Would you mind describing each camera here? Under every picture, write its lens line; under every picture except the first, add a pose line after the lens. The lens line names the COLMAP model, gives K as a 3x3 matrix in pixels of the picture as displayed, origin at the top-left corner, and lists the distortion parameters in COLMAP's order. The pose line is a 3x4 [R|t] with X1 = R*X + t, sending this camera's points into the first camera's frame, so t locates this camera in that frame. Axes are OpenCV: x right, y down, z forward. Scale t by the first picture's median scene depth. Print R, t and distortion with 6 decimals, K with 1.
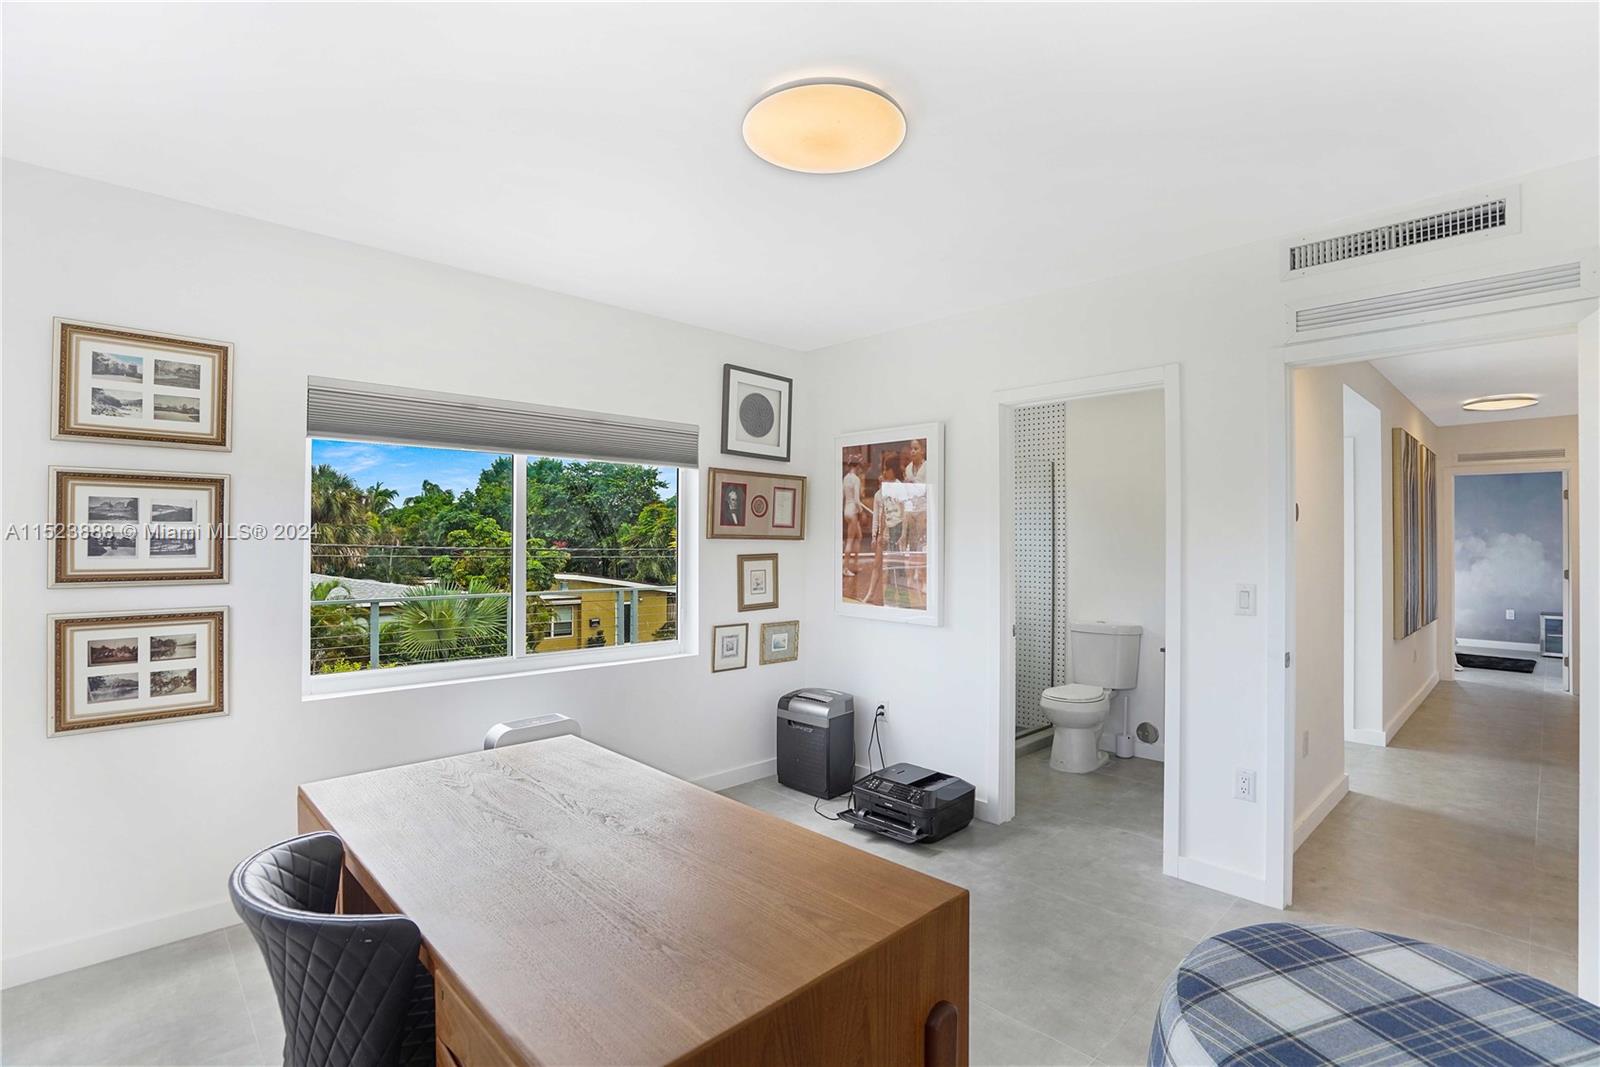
lens RADIAL K [[747.4, 0, 797.9], [0, 747.4, 539.4], [0, 0, 1]] dist [-0.013107, 0.000449]
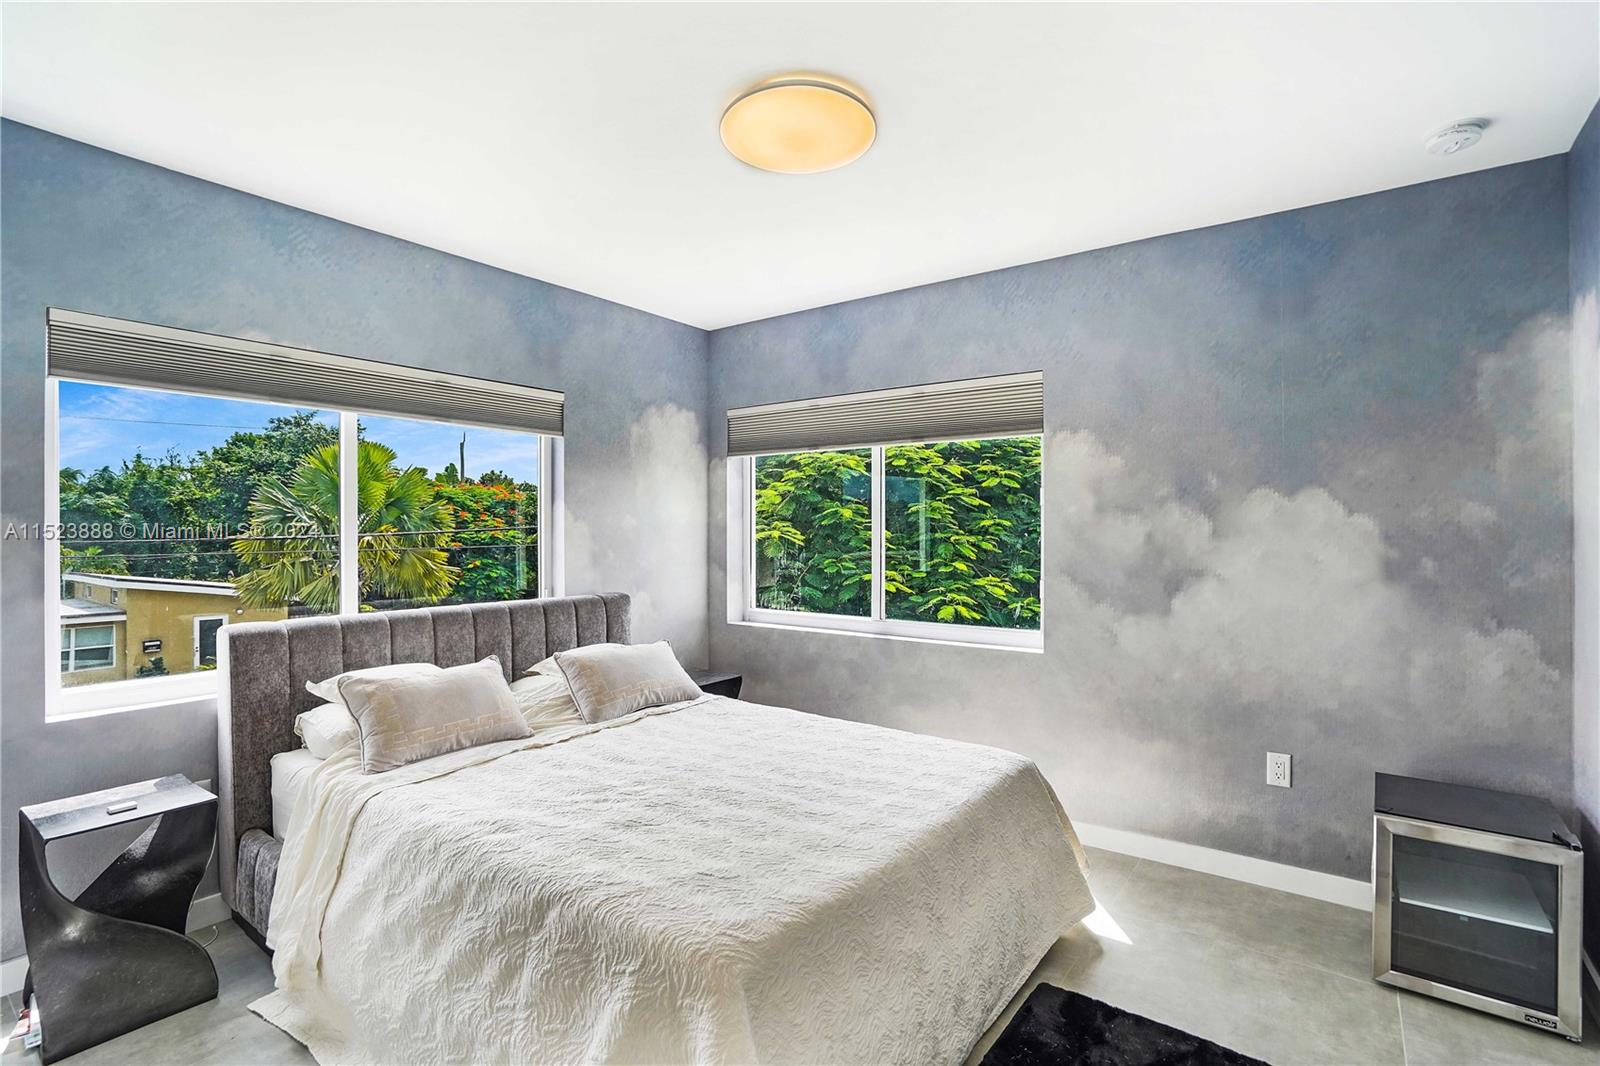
lens RADIAL K [[747.4, 0, 802.4], [0, 747.4, 538.6], [0, 0, 1]] dist [-0.013107, 0.000449]
pose [[0.989317, -0.003844, 0.145732, 0.731014], [0.001085, 0.999819, 0.019002, 0.005339], [-0.145779, -0.018641, 0.989142, 0.733442]]
